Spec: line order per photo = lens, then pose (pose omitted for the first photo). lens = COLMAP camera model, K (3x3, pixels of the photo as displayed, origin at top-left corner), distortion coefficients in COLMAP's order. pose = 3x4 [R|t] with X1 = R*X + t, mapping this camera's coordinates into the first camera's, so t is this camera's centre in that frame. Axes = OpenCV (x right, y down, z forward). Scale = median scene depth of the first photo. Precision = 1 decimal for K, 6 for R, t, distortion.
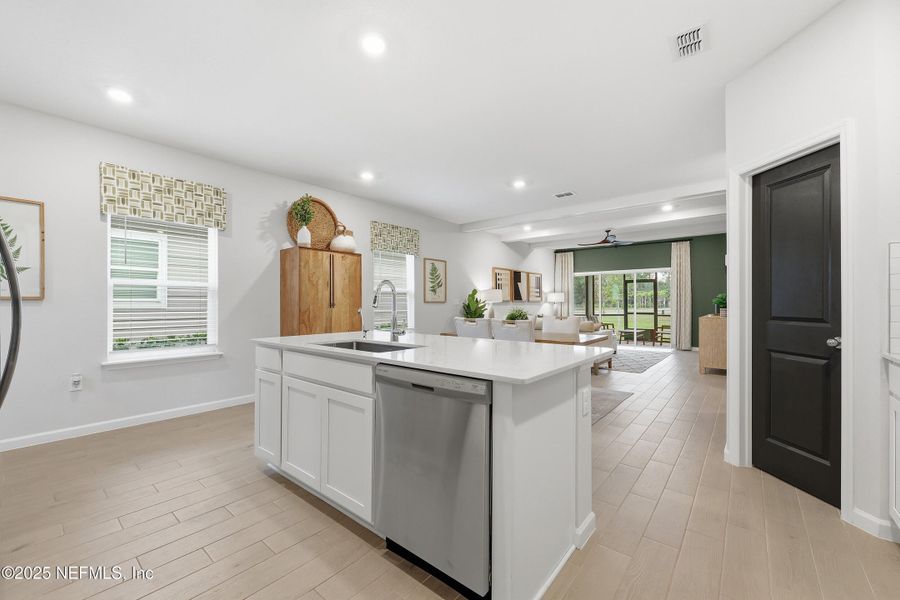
lens RADIAL K [[366.0, 0, 445.5], [0, 366.0, 303.8], [0, 0, 1]] dist [-0.001467, 0.000446]
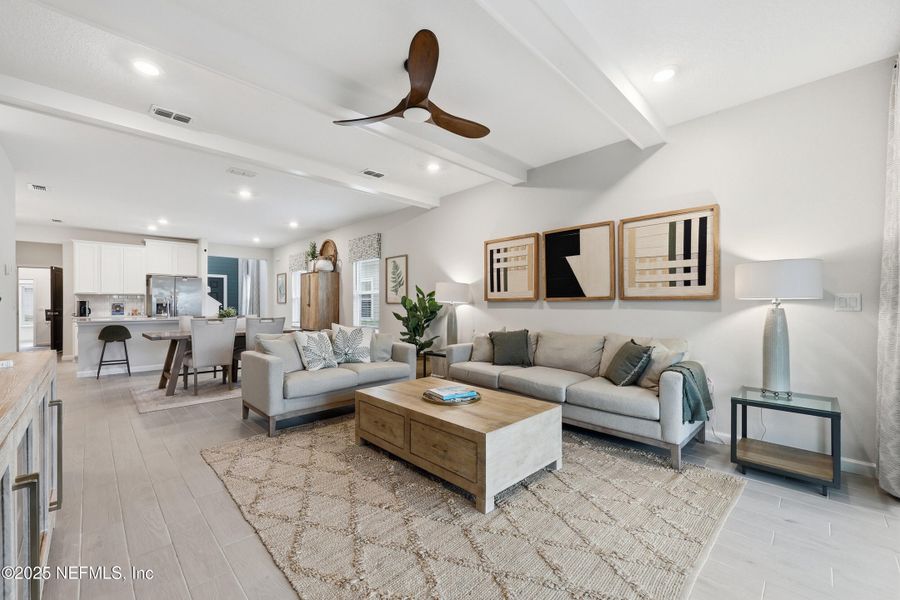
lens RADIAL K [[366.0, 0, 446.0], [0, 366.0, 304.3], [0, 0, 1]] dist [-0.001467, 0.000446]
pose [[-0.102711, 0.002972, -0.994707, 0.854863], [0.002253, 0.999994, 0.002756, -0.004090], [0.994709, -0.001958, -0.102717, 1.201989]]
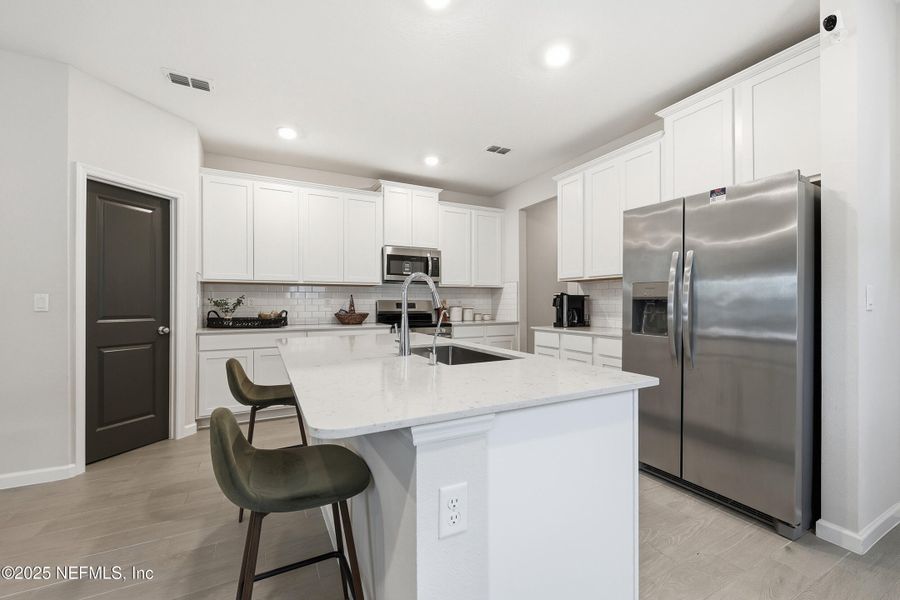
lens RADIAL K [[366.0, 0, 453.0], [0, 366.0, 304.4], [0, 0, 1]] dist [-0.001467, 0.000446]
pose [[-0.918983, 0.004195, 0.394275, -0.181104], [0.002530, 0.999986, -0.004743, 0.003093], [-0.394289, -0.003362, -0.918980, 0.569255]]
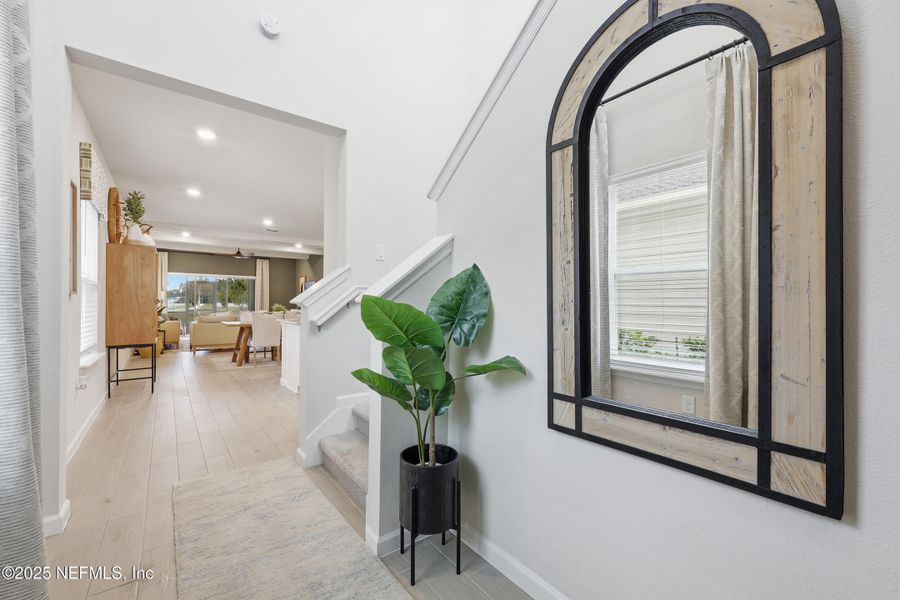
lens RADIAL K [[366.0, 0, 449.1], [0, 366.0, 300.9], [0, 0, 1]] dist [-0.001467, 0.000446]
pose [[0.217038, 0.008382, 0.976127, -0.777852], [-0.007790, 0.999946, -0.006855, -0.000278], [-0.976132, -0.006116, 0.217092, -0.039974]]
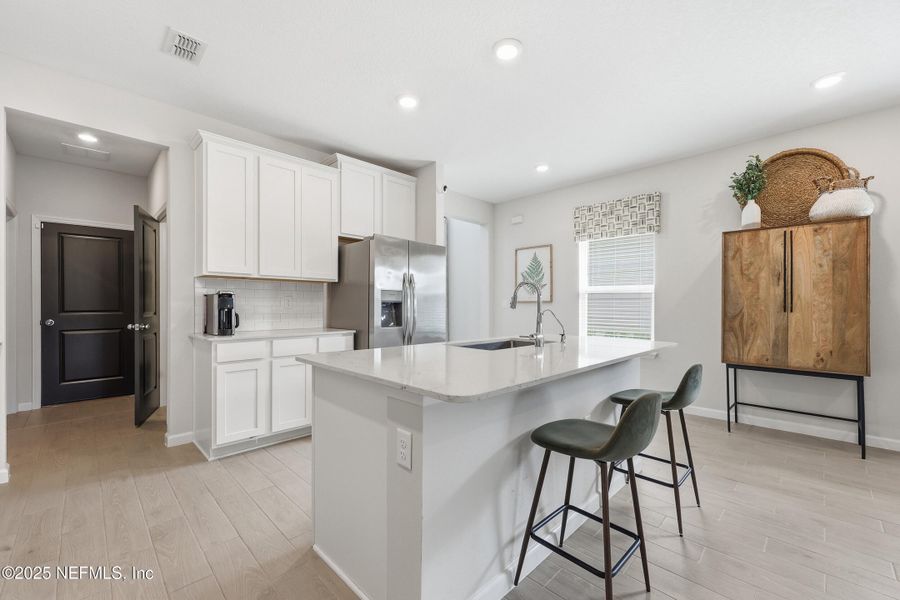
lens RADIAL K [[366.0, 0, 455.7], [0, 366.0, 302.9], [0, 0, 1]] dist [-0.001467, 0.000446]
pose [[-0.090096, -0.000865, -0.995933, 0.266583], [-0.000909, 0.999999, -0.000786, -0.003217], [0.995933, 0.000834, -0.090096, 0.314509]]
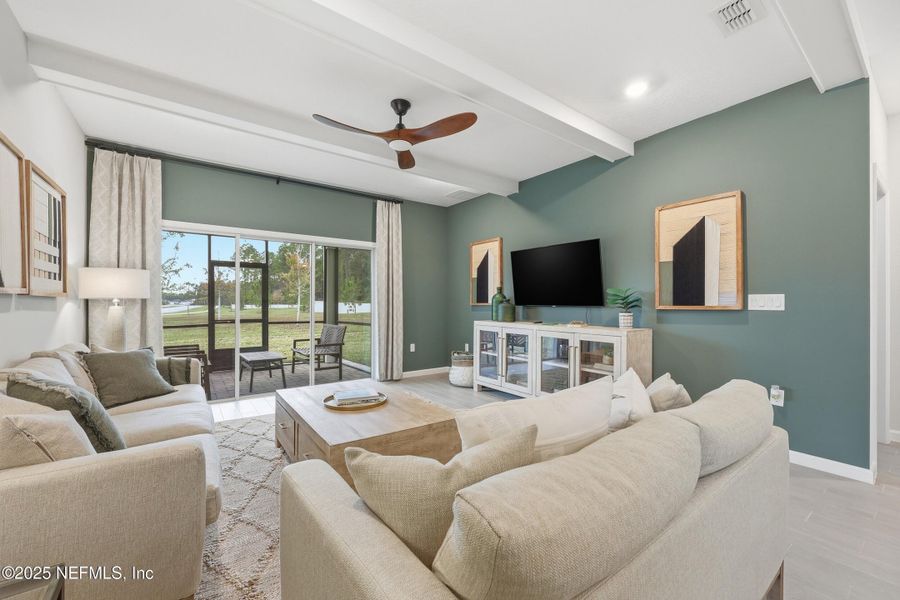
lens RADIAL K [[366.0, 0, 442.5], [0, 366.0, 300.5], [0, 0, 1]] dist [-0.001467, 0.000446]
pose [[0.256420, 0.008149, 0.966531, 0.110282], [-0.001216, 0.999966, -0.008108, -0.002241], [-0.966565, 0.000903, 0.256422, 0.980537]]
